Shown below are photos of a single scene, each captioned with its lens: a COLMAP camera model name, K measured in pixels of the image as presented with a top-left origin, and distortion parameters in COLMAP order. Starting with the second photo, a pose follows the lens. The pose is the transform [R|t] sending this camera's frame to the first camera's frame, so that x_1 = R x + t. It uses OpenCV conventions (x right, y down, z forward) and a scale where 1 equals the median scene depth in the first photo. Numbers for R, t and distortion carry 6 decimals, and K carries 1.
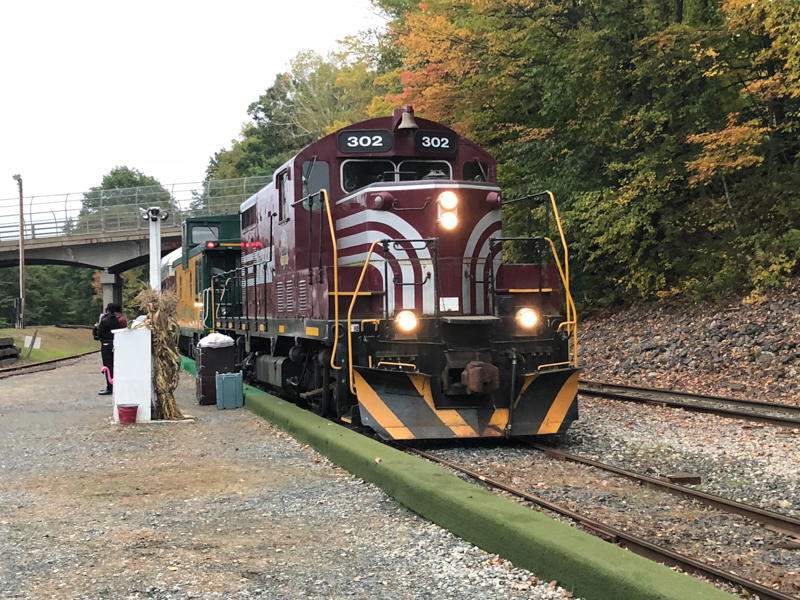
lens RADIAL K [[1232.8, 0, 406.0], [0, 1232.8, 293.9], [0, 0, 1]] dist [0.116546, 0.000000]
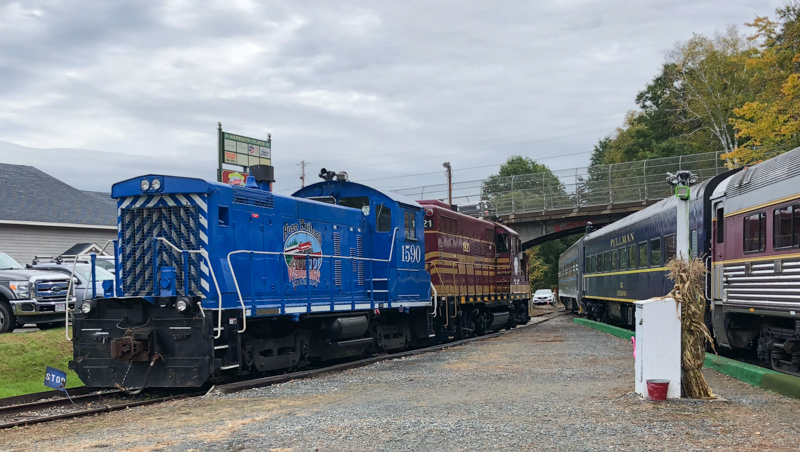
lens RADIAL K [[1079.4, 0, 378.5], [0, 1079.4, 296.1], [0, 0, 1]] dist [-0.010497, 0.000000]
pose [[0.947040, 0.012599, -0.320867, -0.139244], [-0.005223, 0.999702, 0.023840, 0.005631], [0.321072, -0.020901, 0.946824, 0.133624]]
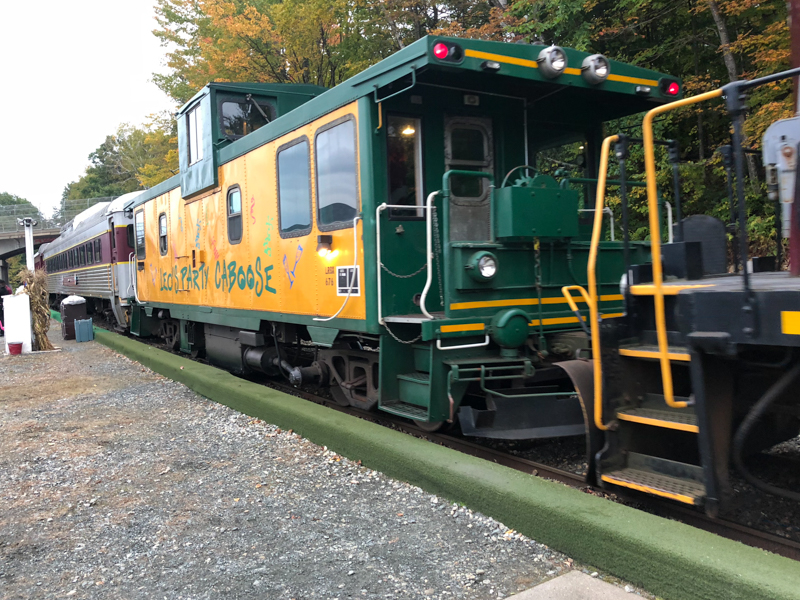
lens RADIAL K [[696.8, 0, 387.3], [0, 696.8, 287.3], [0, 0, 1]] dist [0.015067, 0.027610]
pose [[0.963162, -0.037899, 0.266237, -0.001244], [0.028981, 0.998882, 0.037345, -0.001071], [-0.267354, -0.028253, 0.963184, 0.007458]]
